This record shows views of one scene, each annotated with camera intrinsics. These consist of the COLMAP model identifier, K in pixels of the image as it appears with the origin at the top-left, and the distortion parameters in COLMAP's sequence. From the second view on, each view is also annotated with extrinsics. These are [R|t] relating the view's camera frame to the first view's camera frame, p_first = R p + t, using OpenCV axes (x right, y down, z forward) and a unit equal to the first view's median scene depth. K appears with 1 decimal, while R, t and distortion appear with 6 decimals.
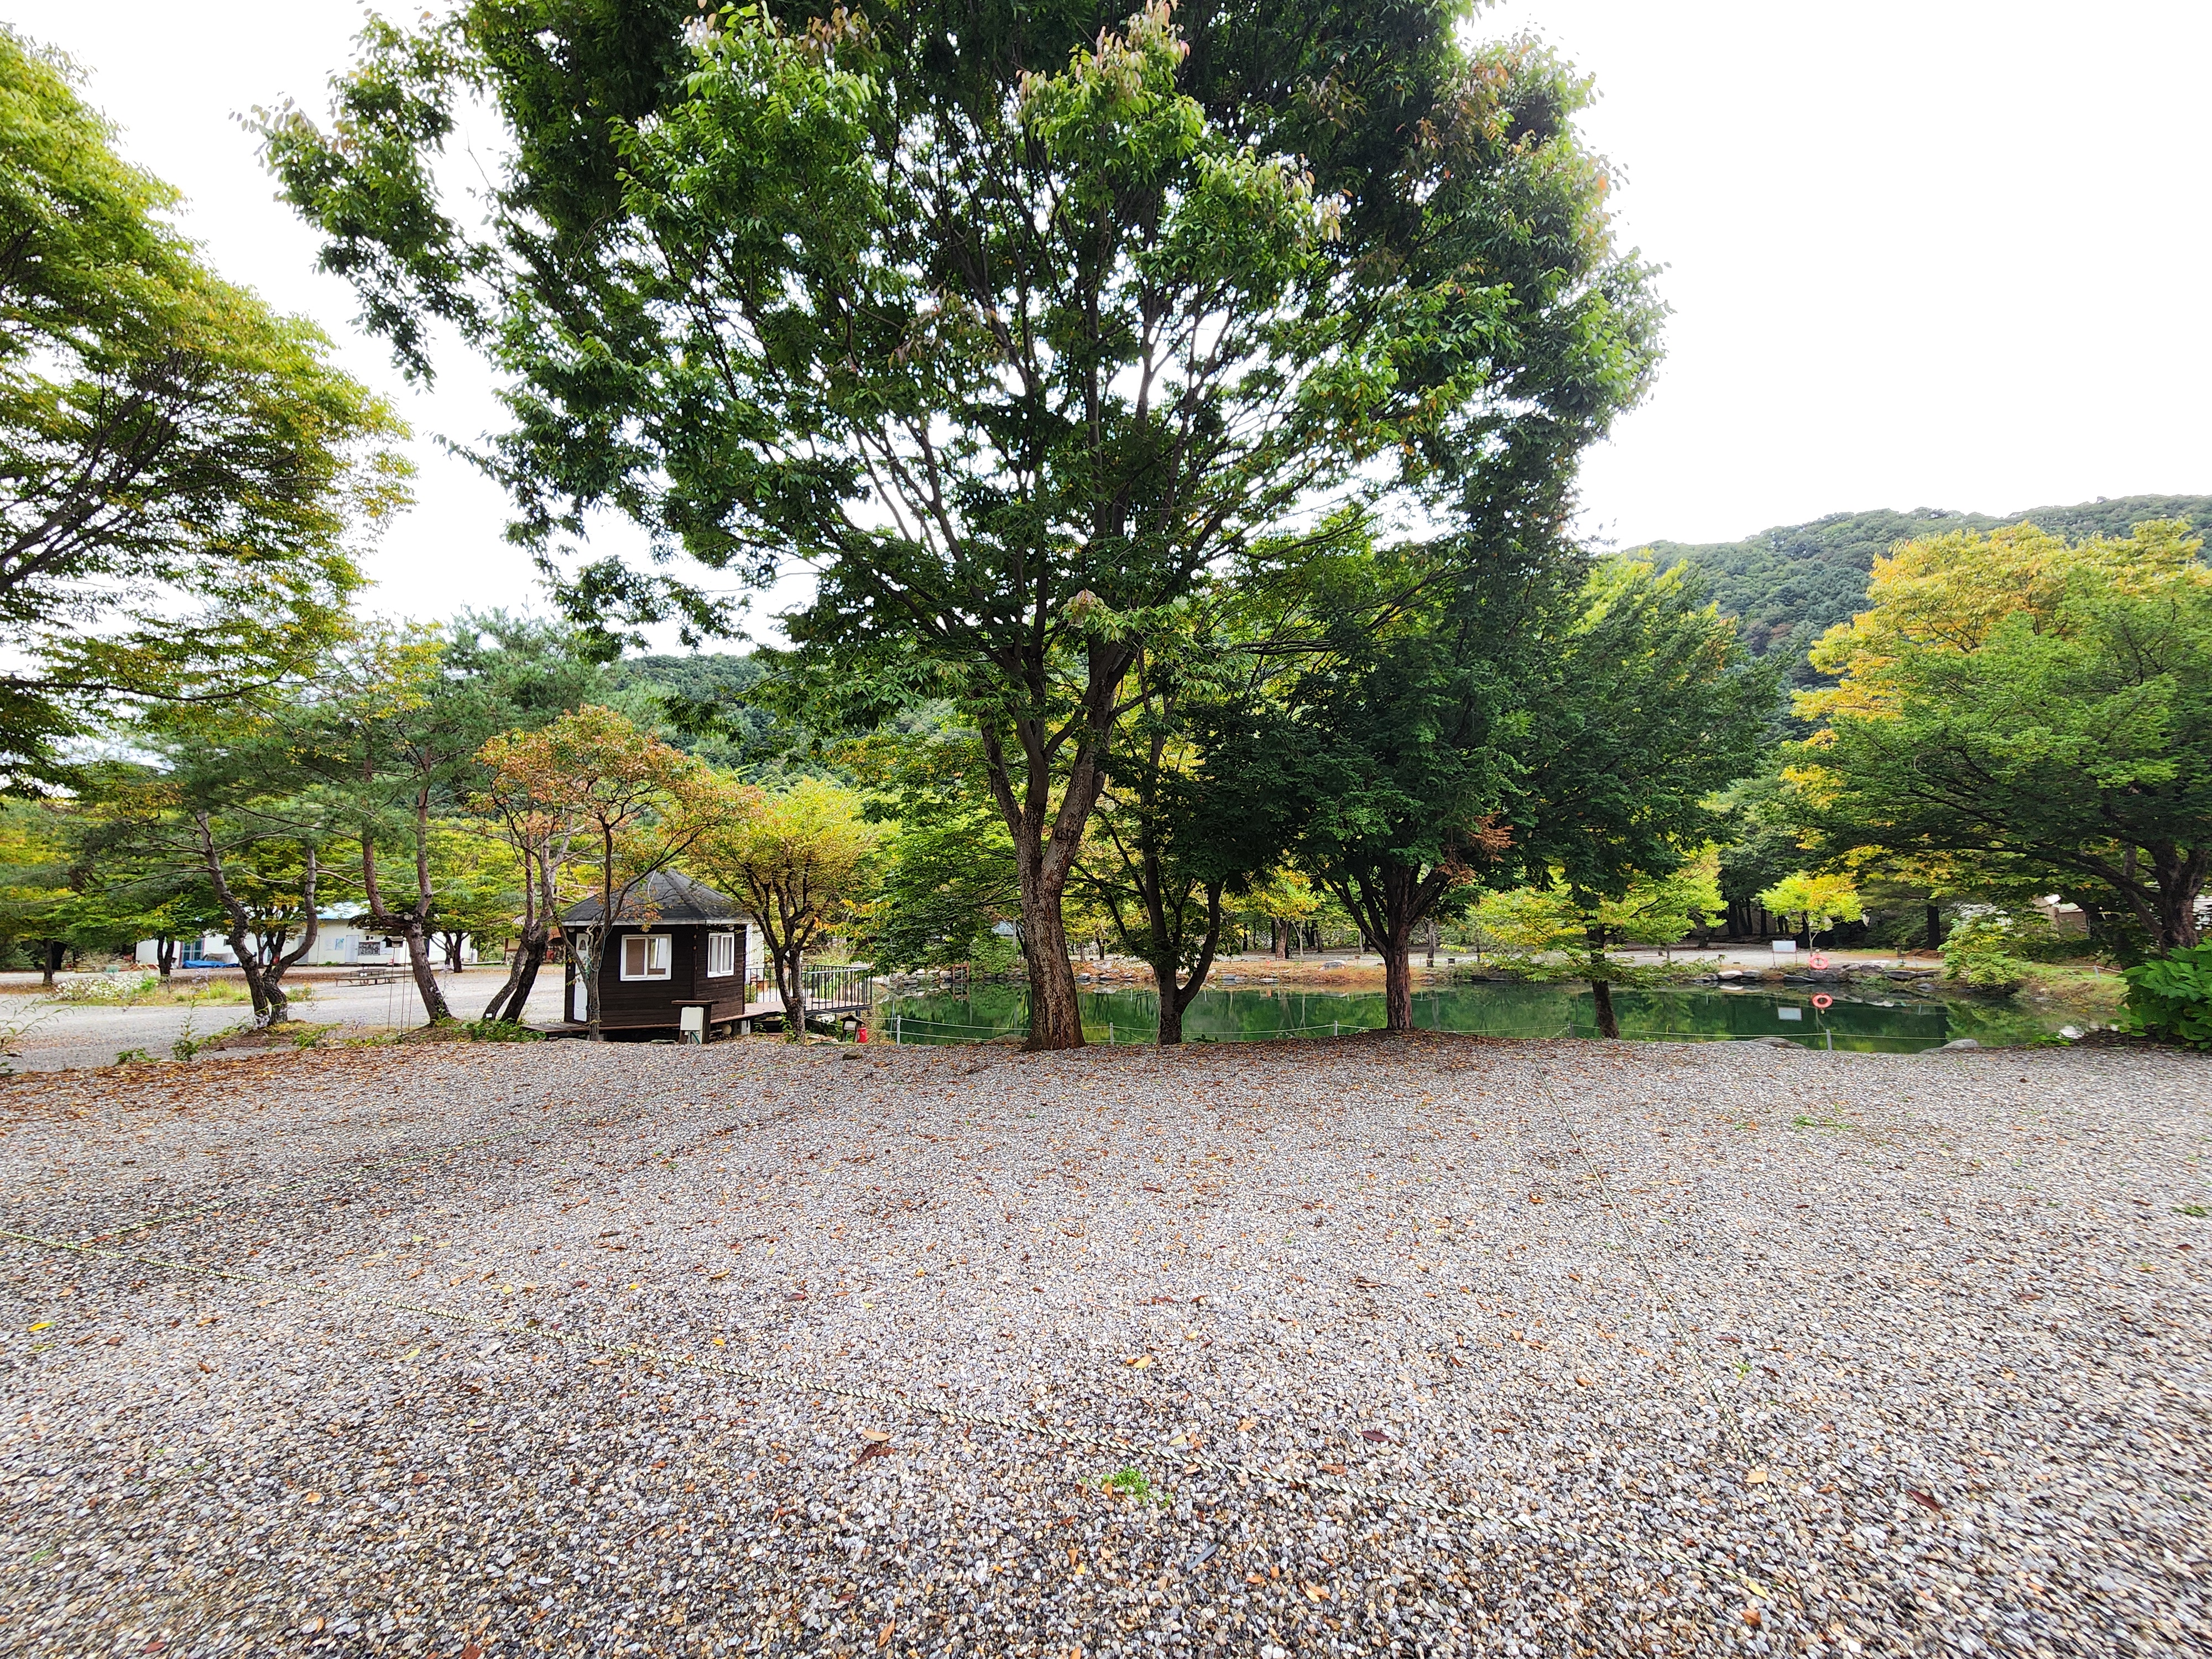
lens RADIAL K [[913.0, 0, 1093.0], [0, 913.0, 836.1], [0, 0, 1]] dist [0.003491, 0.000474]
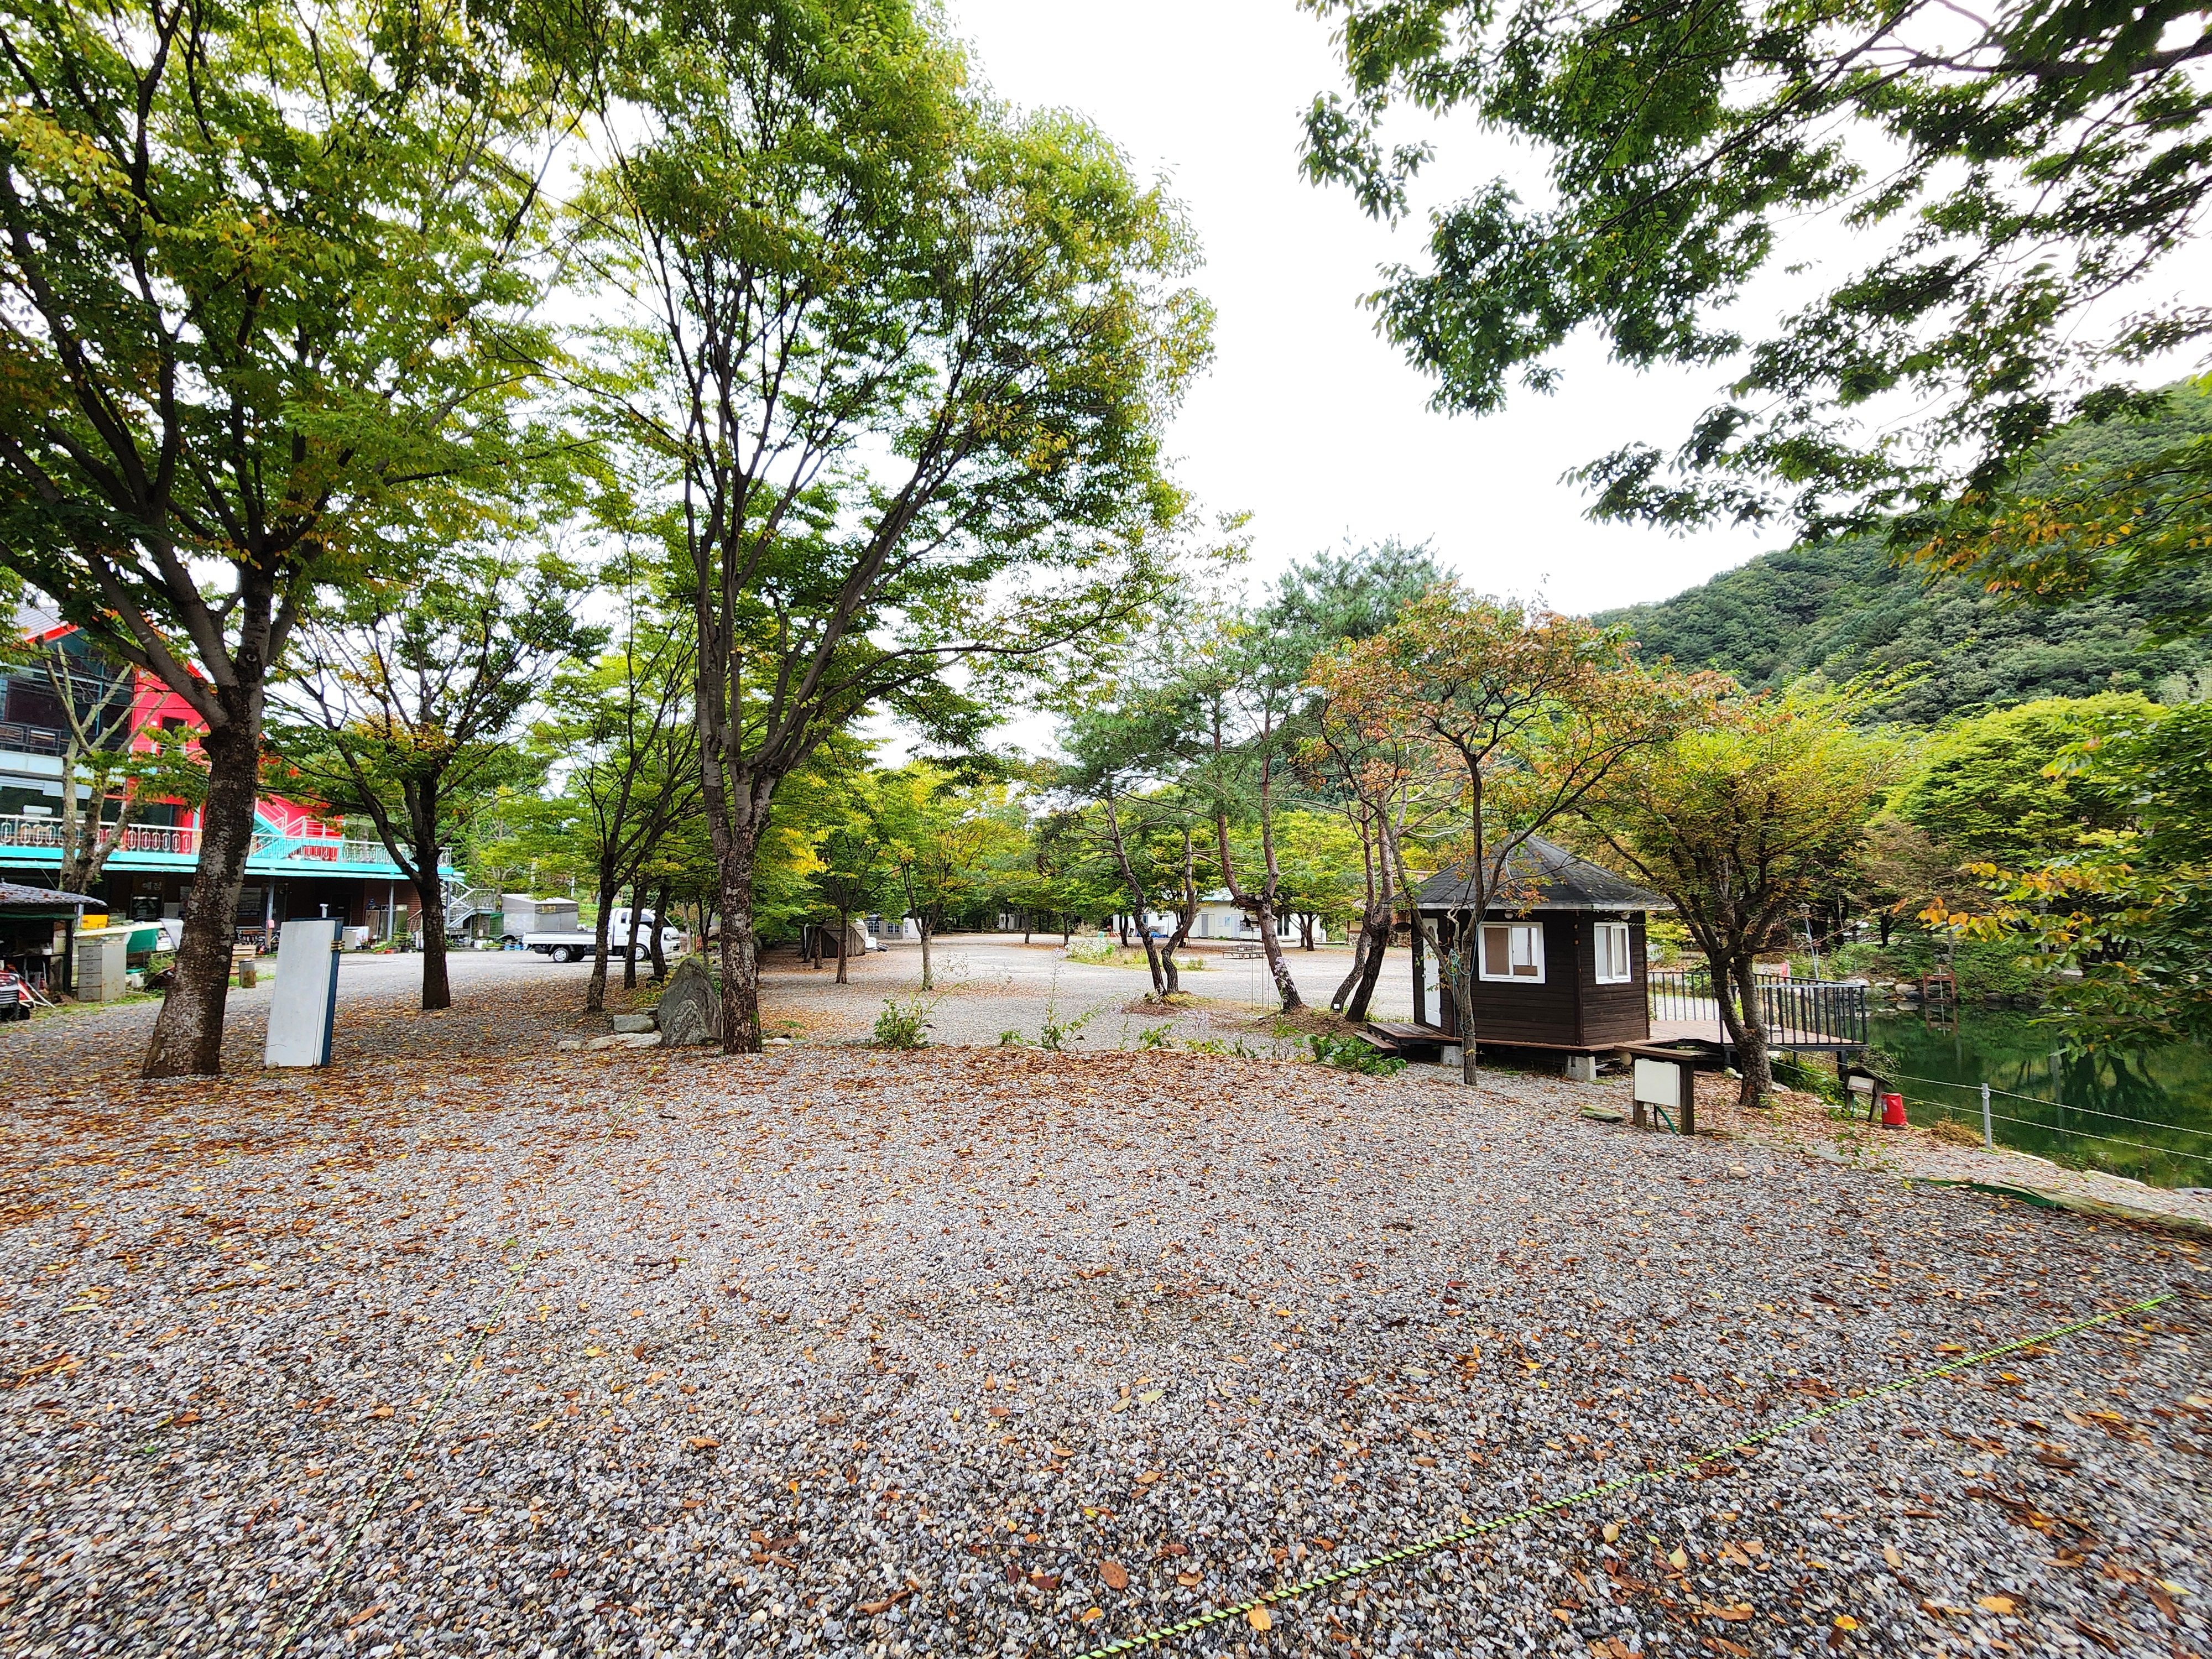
lens RADIAL K [[913.0, 0, 1092.9], [0, 913.0, 841.6], [0, 0, 1]] dist [0.003491, 0.000474]
pose [[0.667267, -0.038129, -0.743842, -0.138608], [0.053743, 0.998550, -0.002974, 0.022229], [0.742877, -0.037992, 0.668349, 0.215879]]
